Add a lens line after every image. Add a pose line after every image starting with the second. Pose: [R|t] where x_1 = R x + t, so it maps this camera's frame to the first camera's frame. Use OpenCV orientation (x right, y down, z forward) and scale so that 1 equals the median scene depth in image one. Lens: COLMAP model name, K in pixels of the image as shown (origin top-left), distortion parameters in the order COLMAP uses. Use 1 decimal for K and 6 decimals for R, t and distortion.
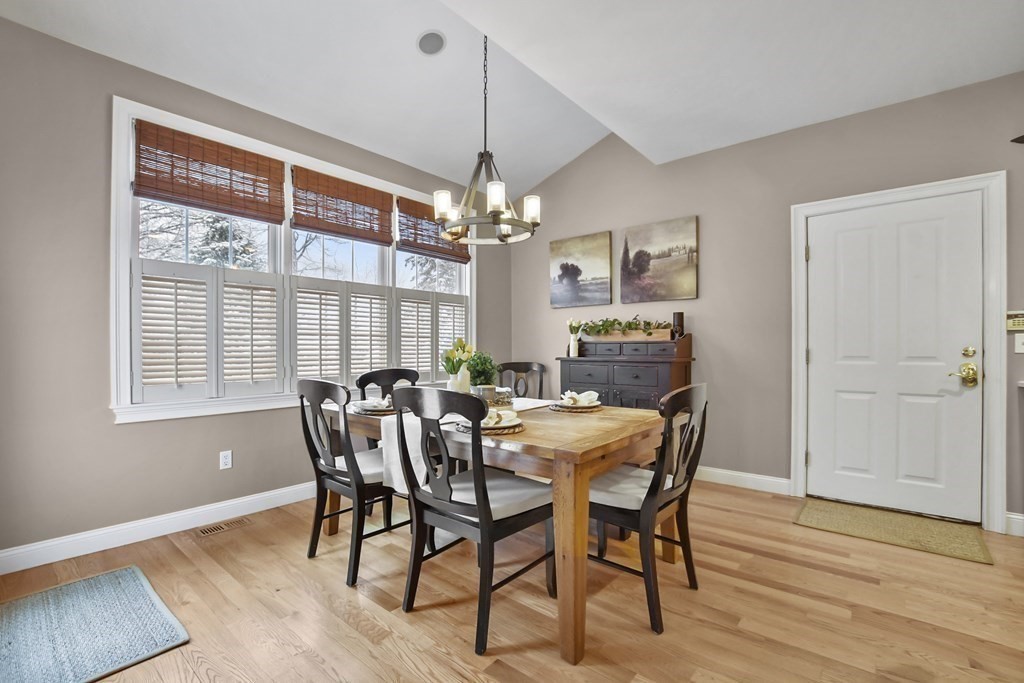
lens RADIAL K [[456.8, 0, 503.7], [0, 456.8, 350.2], [0, 0, 1]] dist [-0.034589, 0.007348]
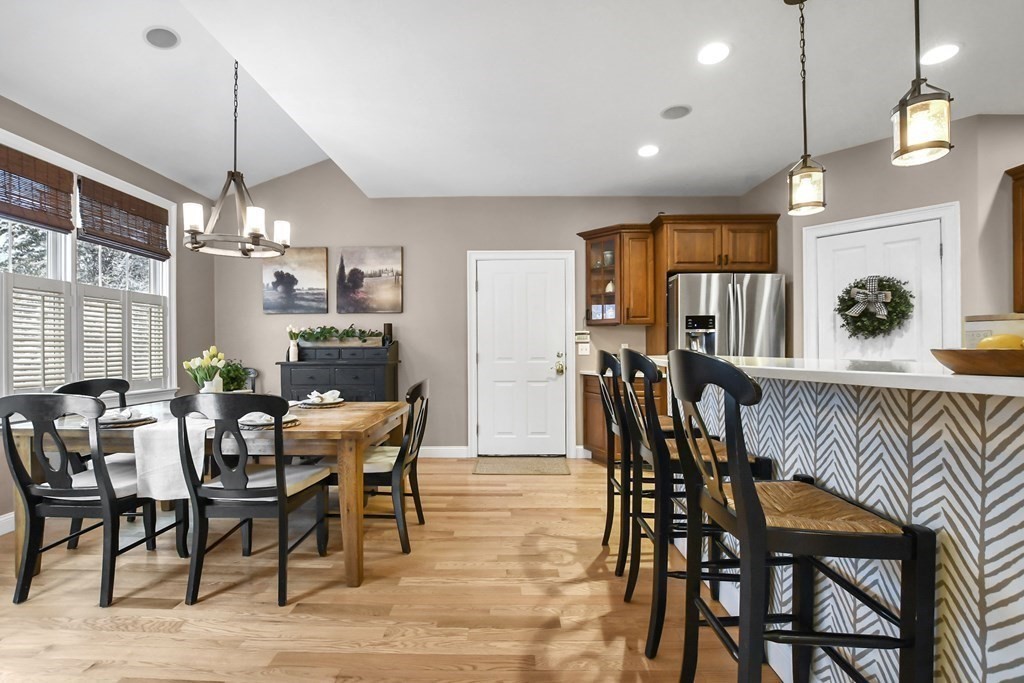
lens RADIAL K [[456.8, 0, 503.7], [0, 456.8, 350.2], [0, 0, 1]] dist [-0.034589, 0.007348]
pose [[0.771546, -0.004218, 0.636159, -0.178423], [0.005587, 0.999984, -0.000145, -0.010575], [-0.636149, 0.003666, 0.771558, -0.166502]]
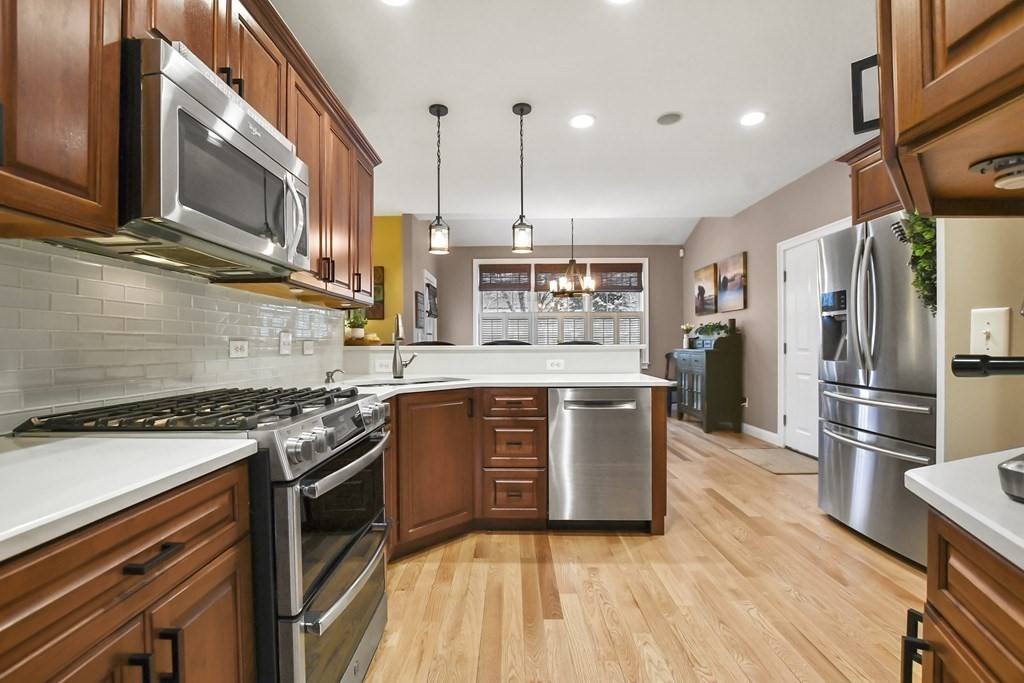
lens RADIAL K [[456.8, 0, 503.7], [0, 456.8, 350.2], [0, 0, 1]] dist [-0.034589, 0.007348]
pose [[0.638216, 0.005780, -0.769836, 1.190444], [0.004609, 0.999925, 0.011328, -0.002176], [0.769844, -0.010778, 0.638142, -0.586516]]
